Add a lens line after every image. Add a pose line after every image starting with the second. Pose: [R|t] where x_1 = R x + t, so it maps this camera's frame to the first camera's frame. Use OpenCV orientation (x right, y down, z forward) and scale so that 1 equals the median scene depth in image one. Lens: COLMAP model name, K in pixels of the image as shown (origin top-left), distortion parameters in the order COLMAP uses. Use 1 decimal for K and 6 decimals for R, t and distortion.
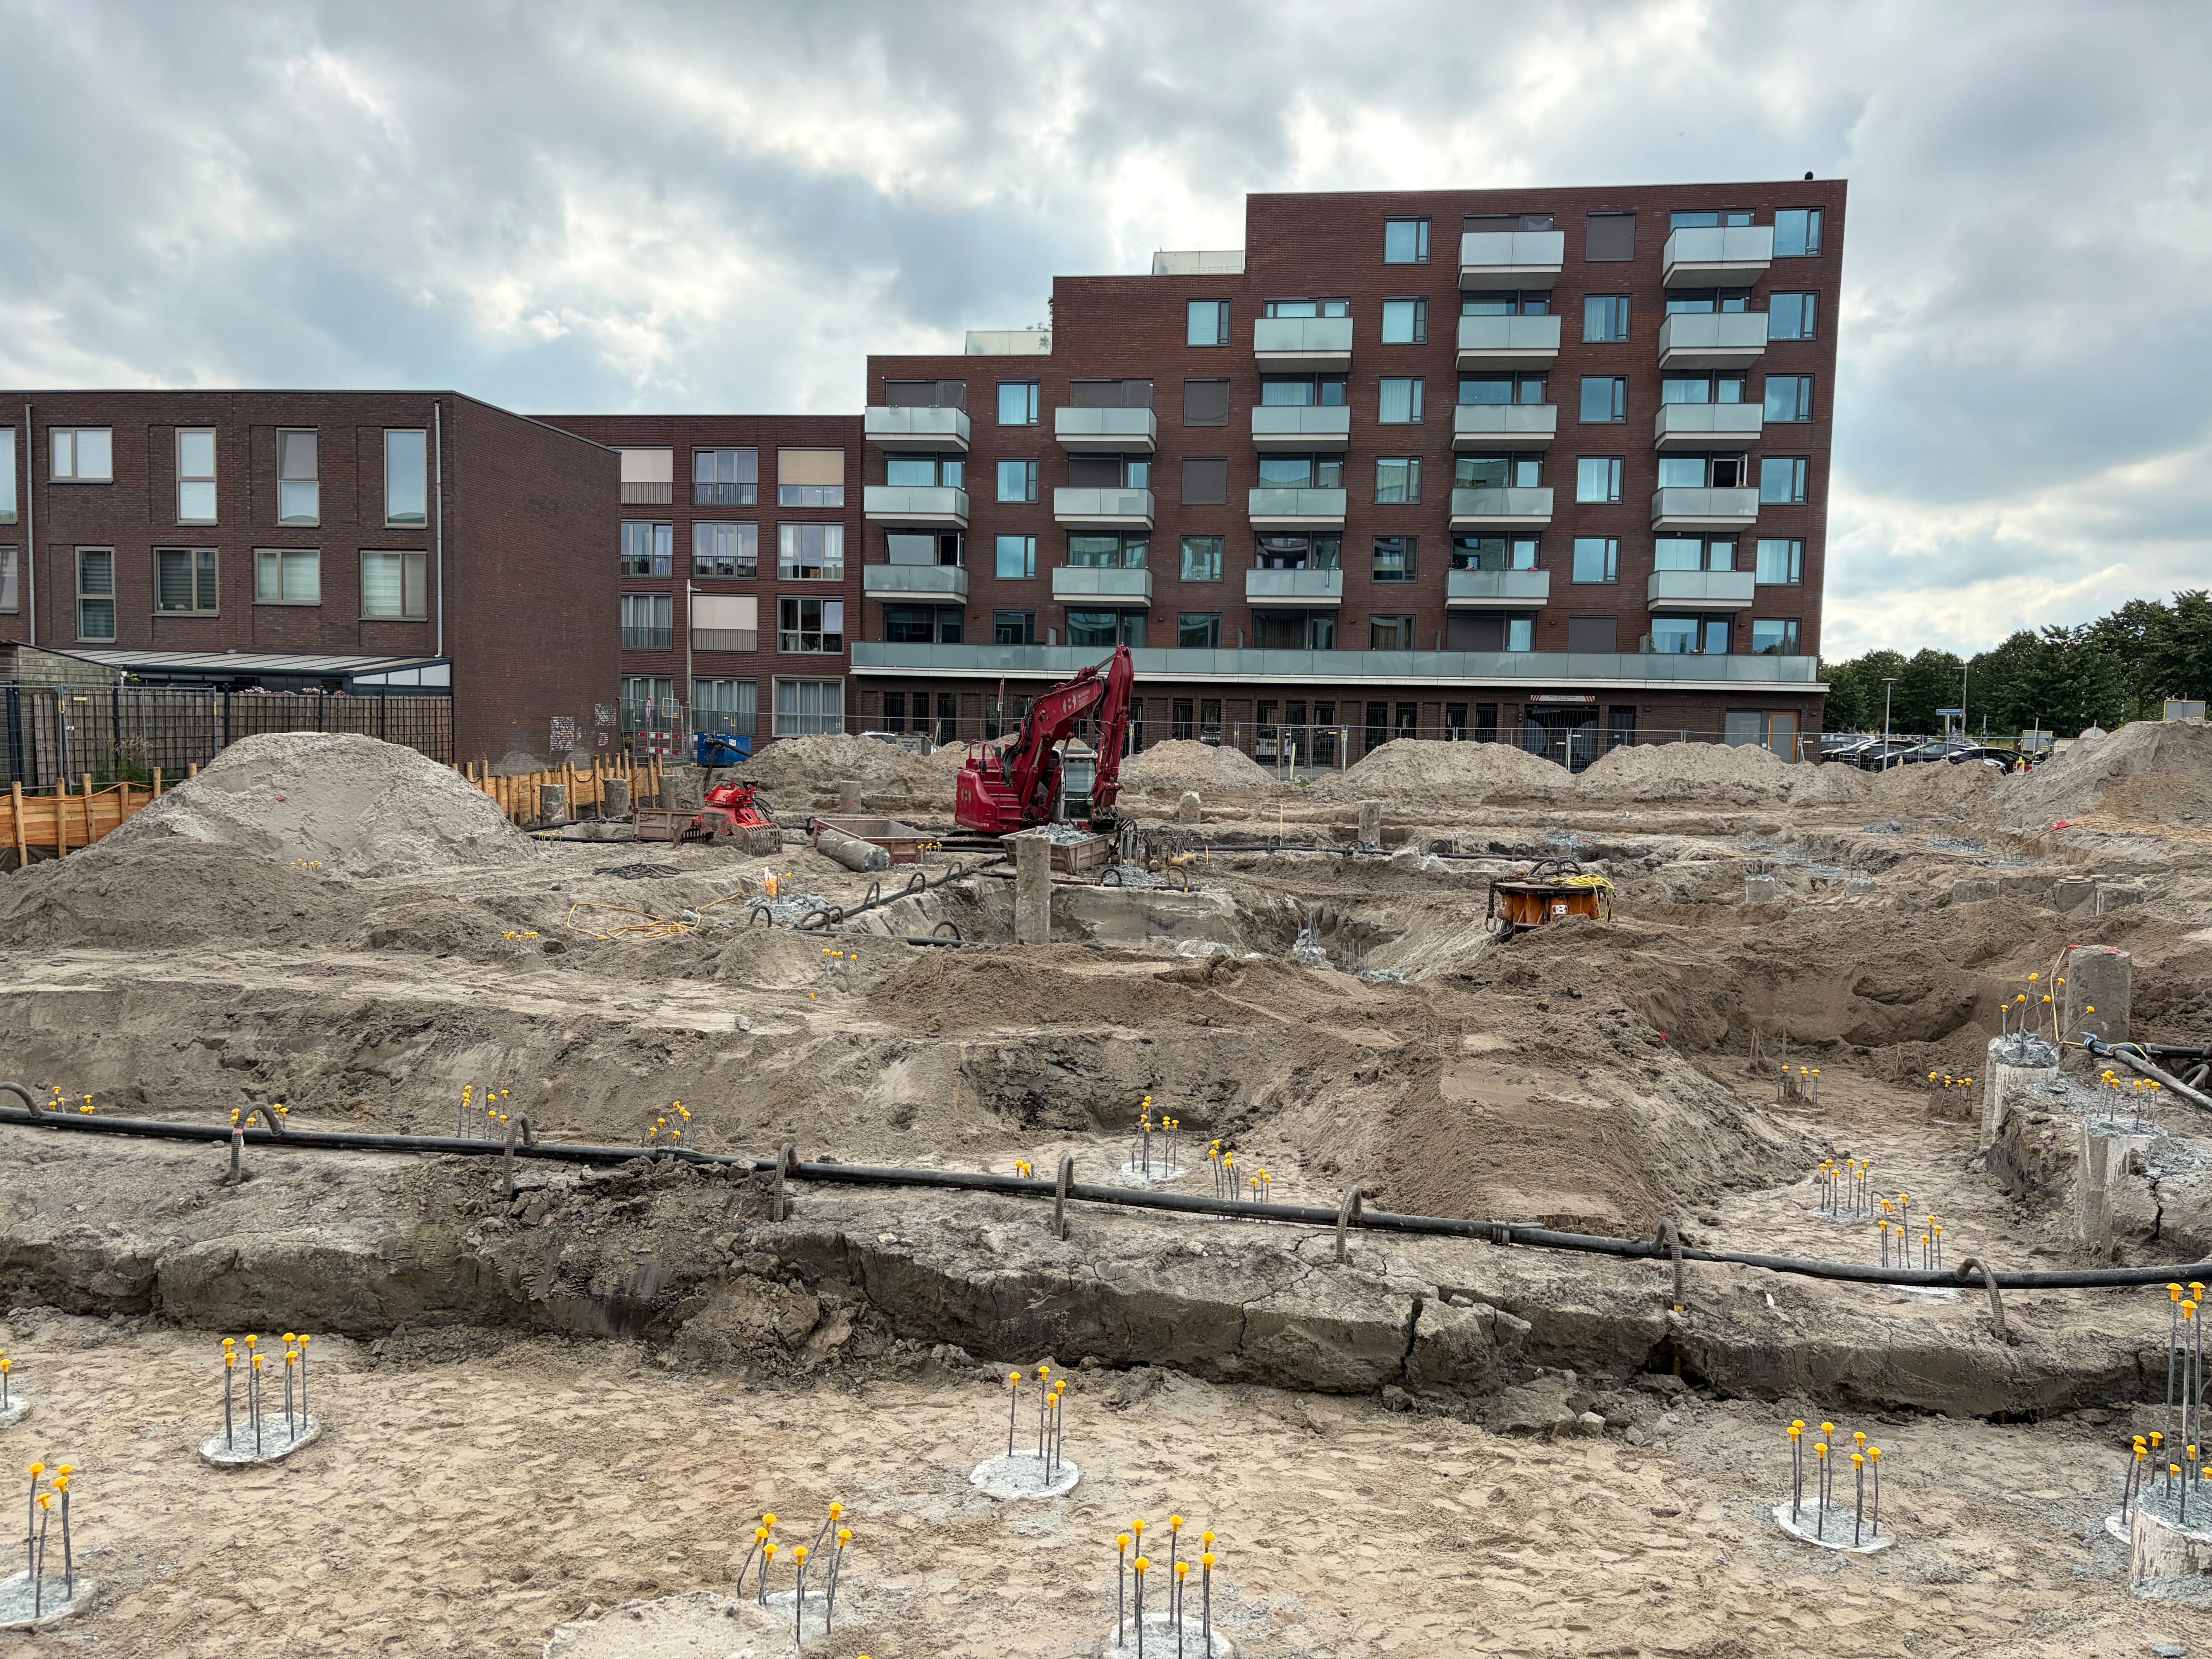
lens RADIAL K [[1670.7, 0, 1120.1], [0, 1670.7, 836.0], [0, 0, 1]] dist [0.046781, -0.042025]
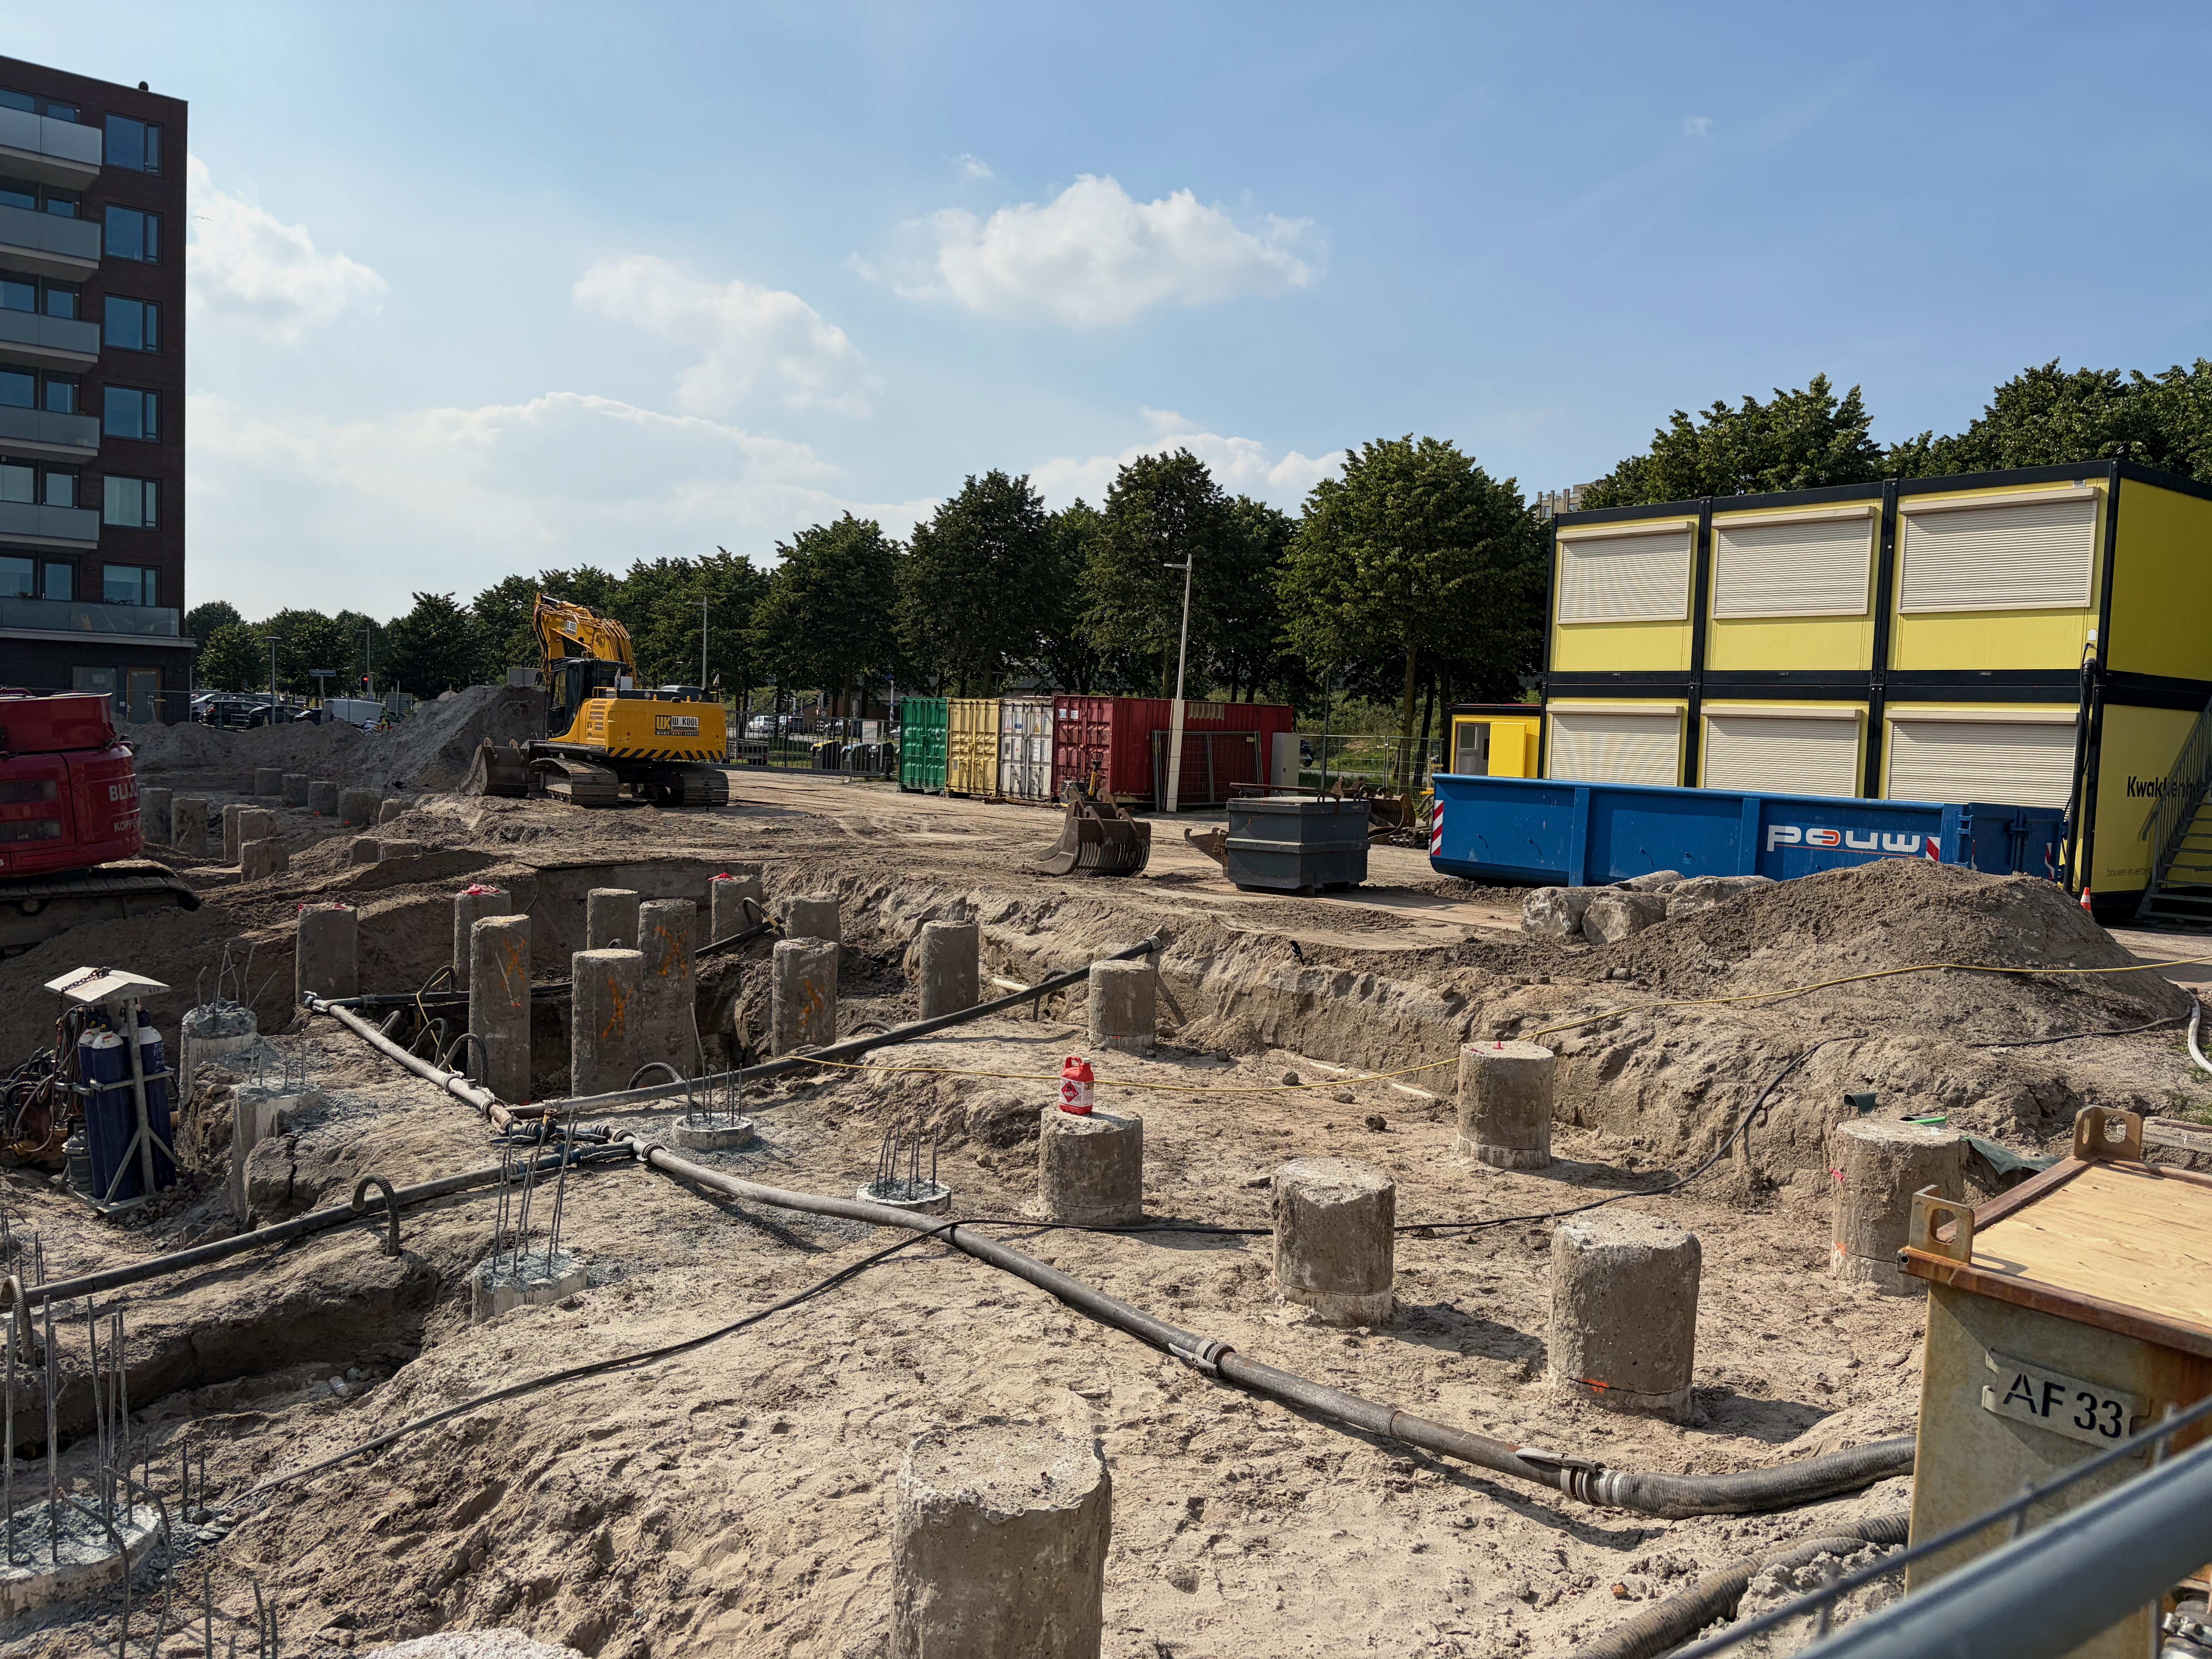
lens RADIAL K [[1670.7, 0, 1123.8], [0, 1670.7, 811.9], [0, 0, 1]] dist [0.046781, -0.042025]
pose [[0.650699, -0.036916, 0.758438, 0.049885], [0.031555, 0.999269, 0.021566, 0.001887], [-0.758680, 0.009899, 0.651388, -0.002907]]
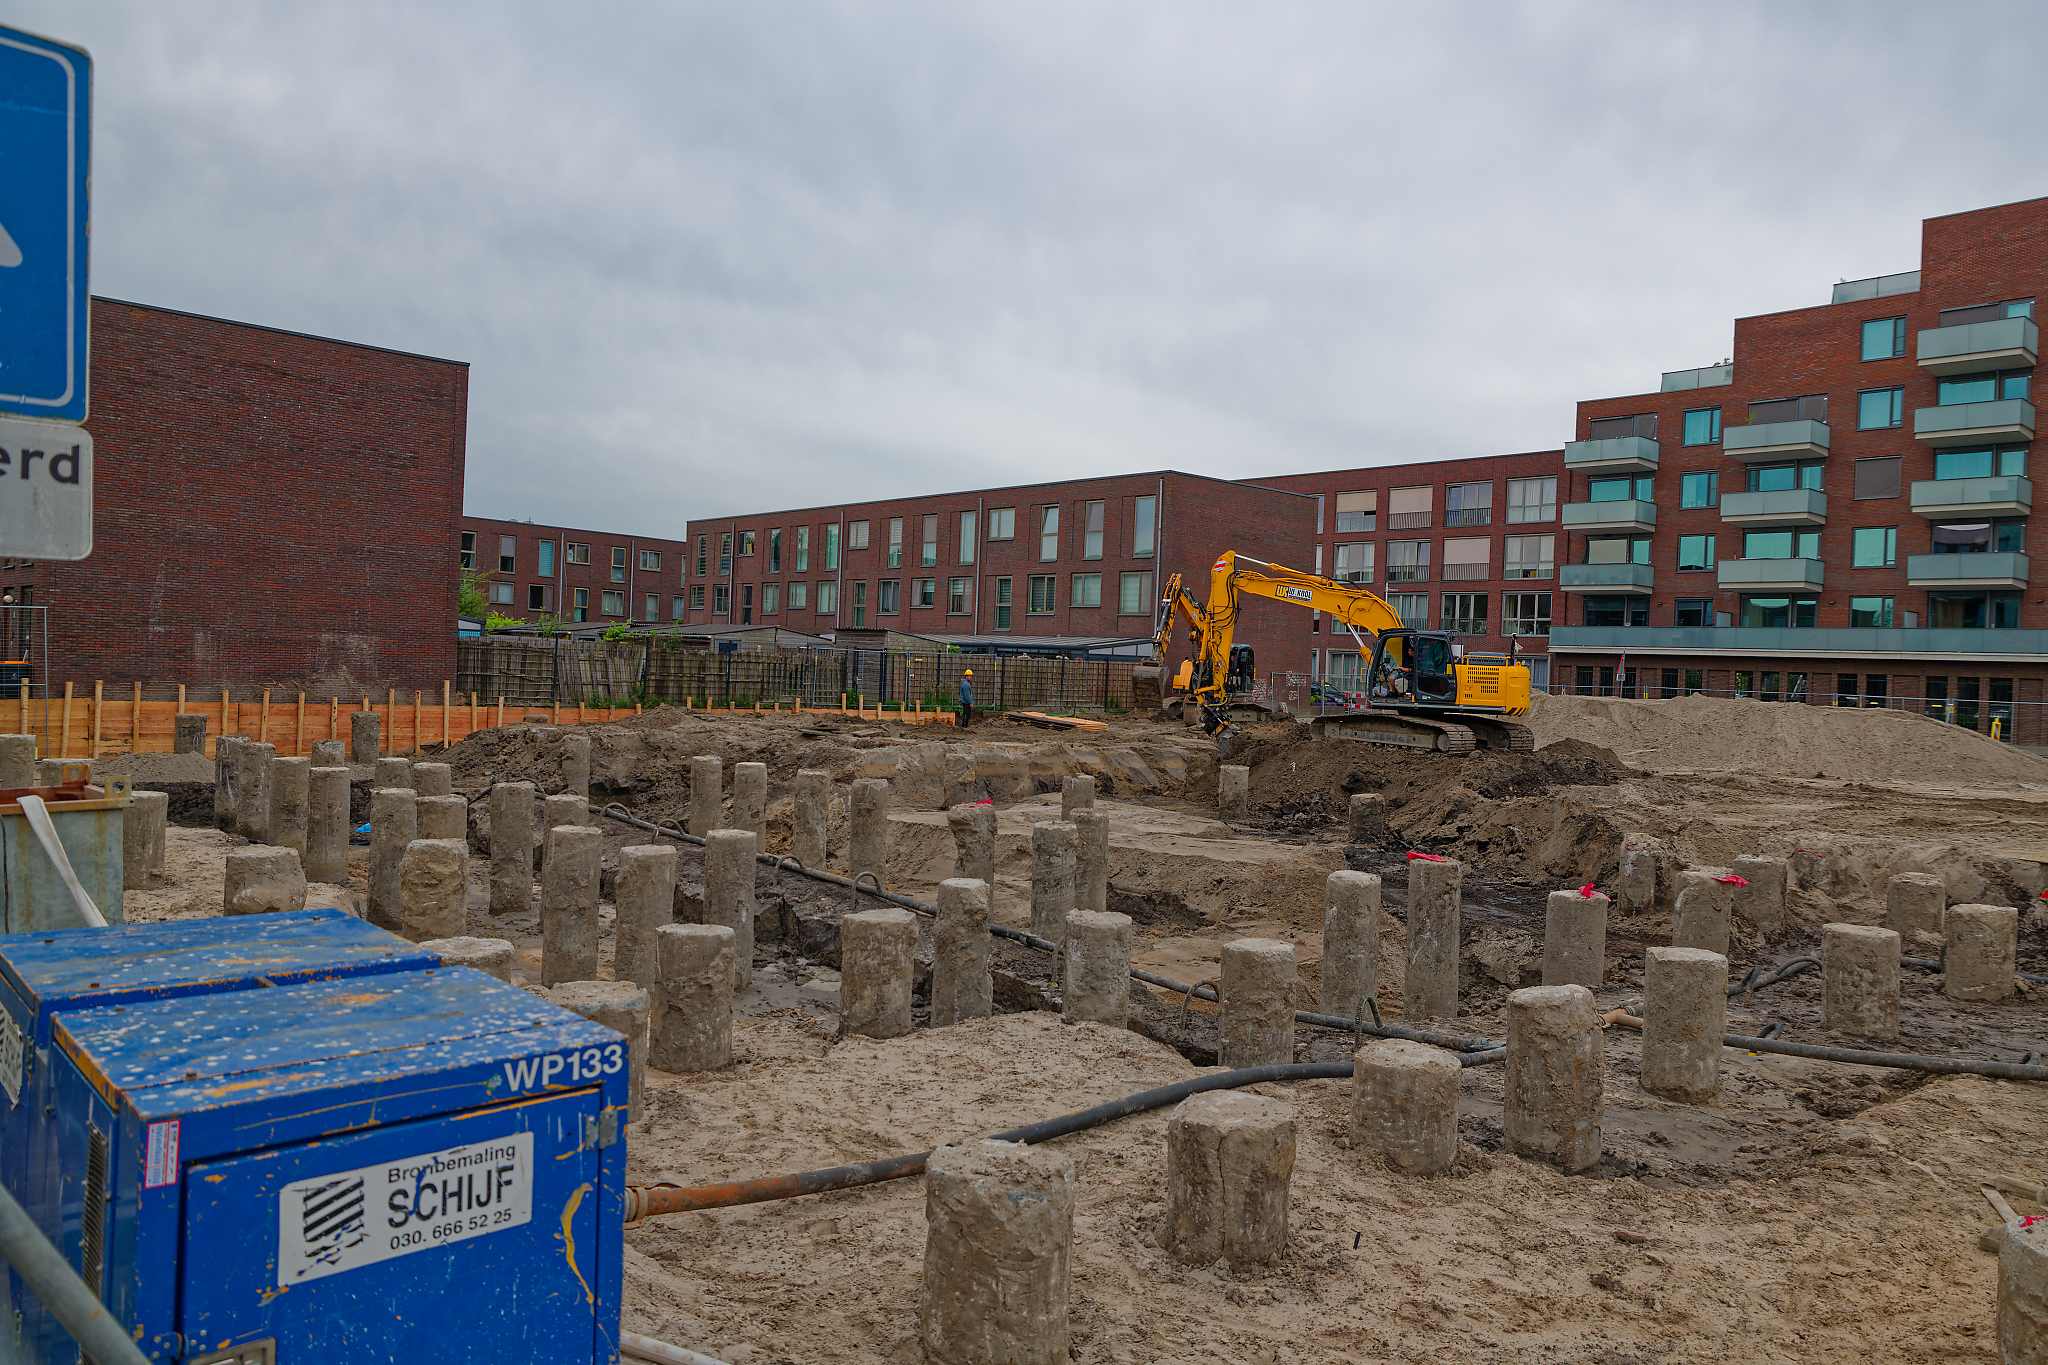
lens RADIAL K [[1364.1, 0, 1033.1], [0, 1364.1, 666.1], [0, 0, 1]] dist [-0.013978, 0.013653]
pose [[0.757926, 0.009647, -0.652270, 0.272524], [-0.068676, 0.995514, -0.065077, 0.008675], [0.648716, 0.094119, 0.755188, -0.027840]]
